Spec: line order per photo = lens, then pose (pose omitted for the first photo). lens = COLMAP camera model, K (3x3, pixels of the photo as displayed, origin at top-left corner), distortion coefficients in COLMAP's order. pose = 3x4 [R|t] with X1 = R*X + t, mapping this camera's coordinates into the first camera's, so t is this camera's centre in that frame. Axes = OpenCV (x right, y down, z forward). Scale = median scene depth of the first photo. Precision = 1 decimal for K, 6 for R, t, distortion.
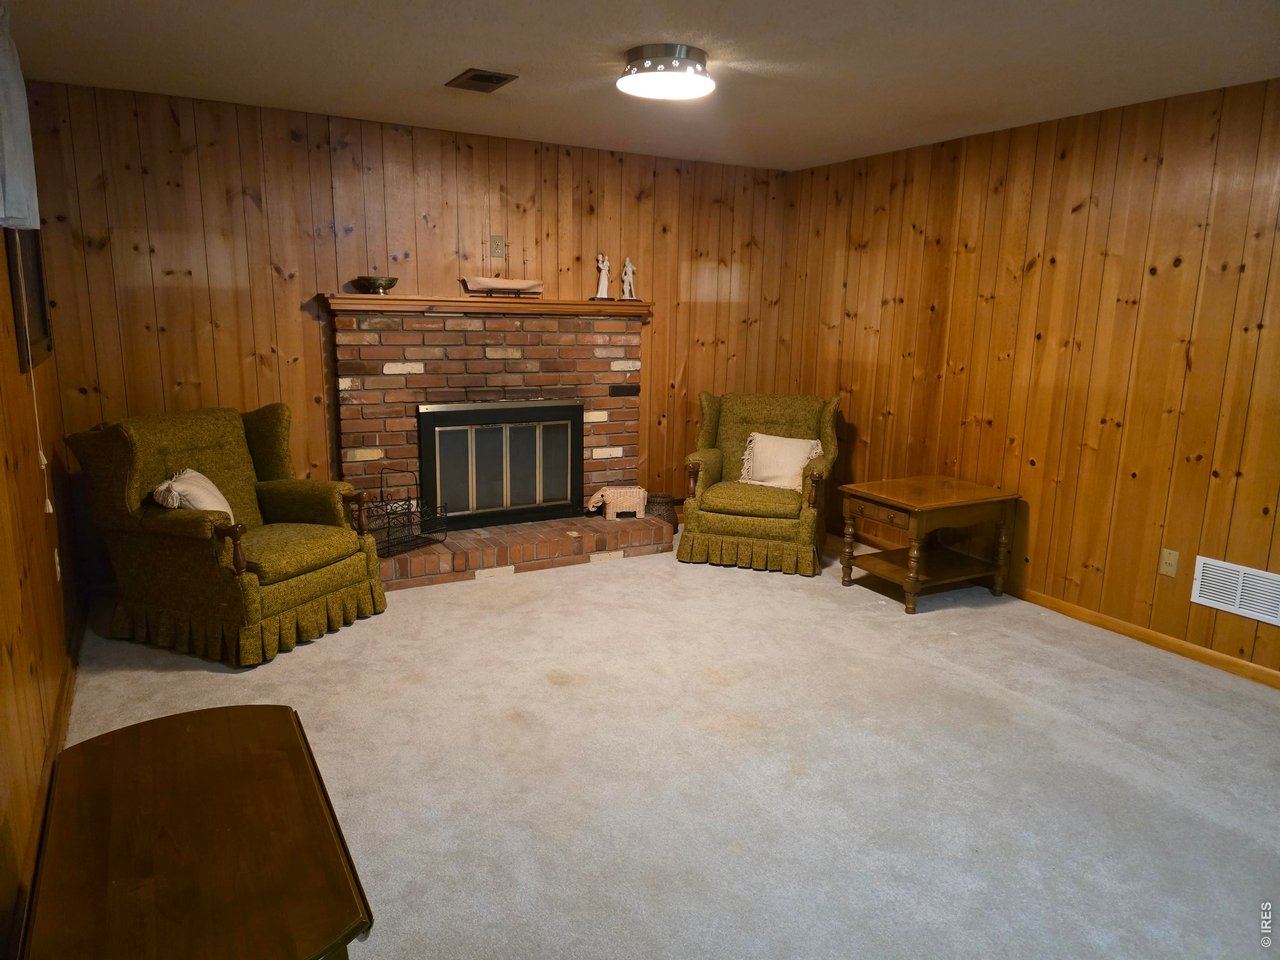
lens RADIAL K [[836.1, 0, 648.3], [0, 836.1, 487.6], [0, 0, 1]] dist [0.037277, -0.049247]
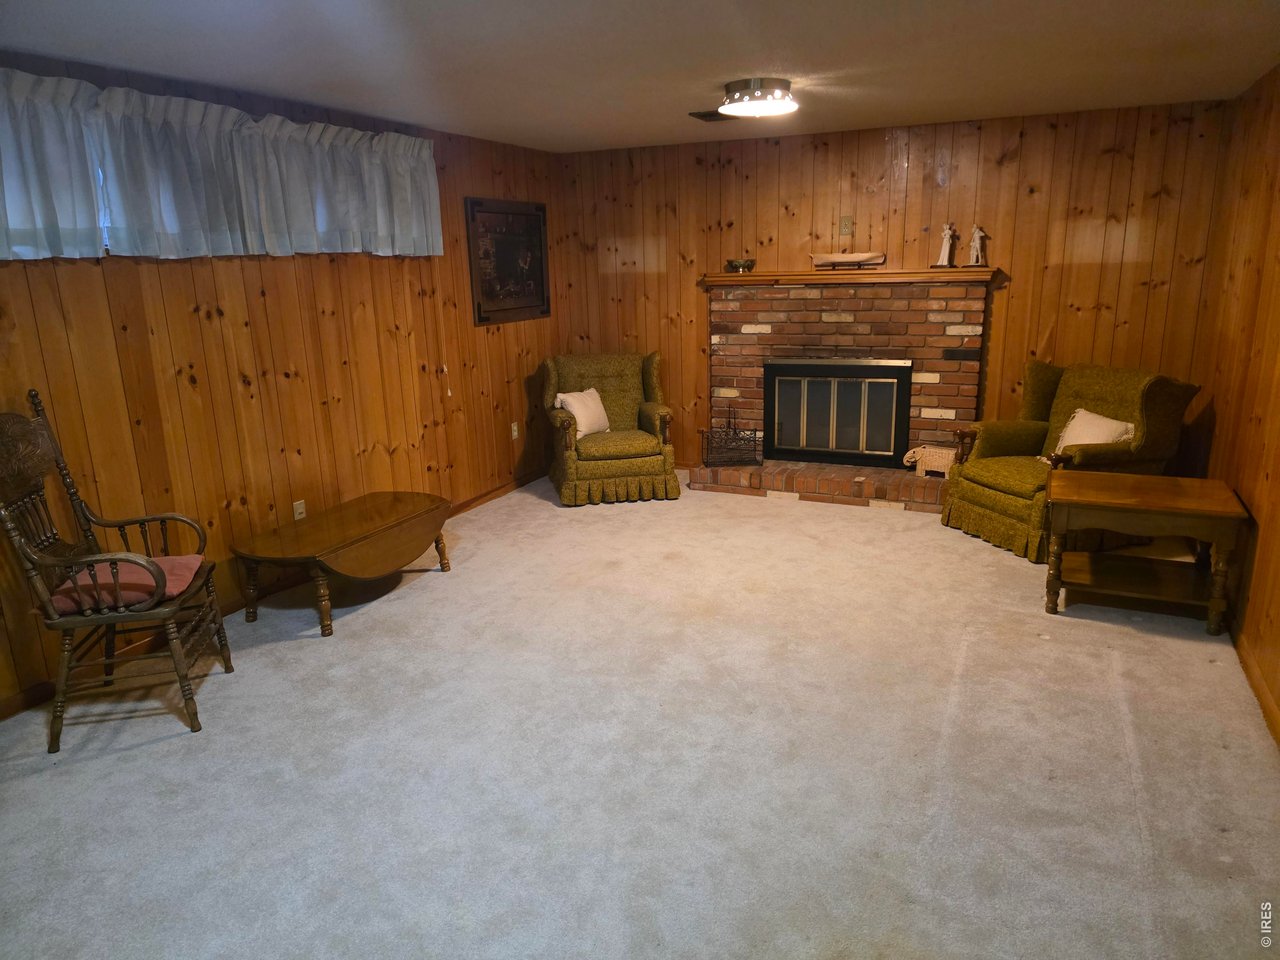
lens RADIAL K [[836.1, 0, 631.4], [0, 836.1, 491.6], [0, 0, 1]] dist [0.037277, -0.049247]
pose [[0.591820, 0.181336, -0.785408, 0.638990], [-0.132247, 0.983007, 0.127308, -0.032321], [0.795148, 0.028525, 0.605745, 0.062856]]
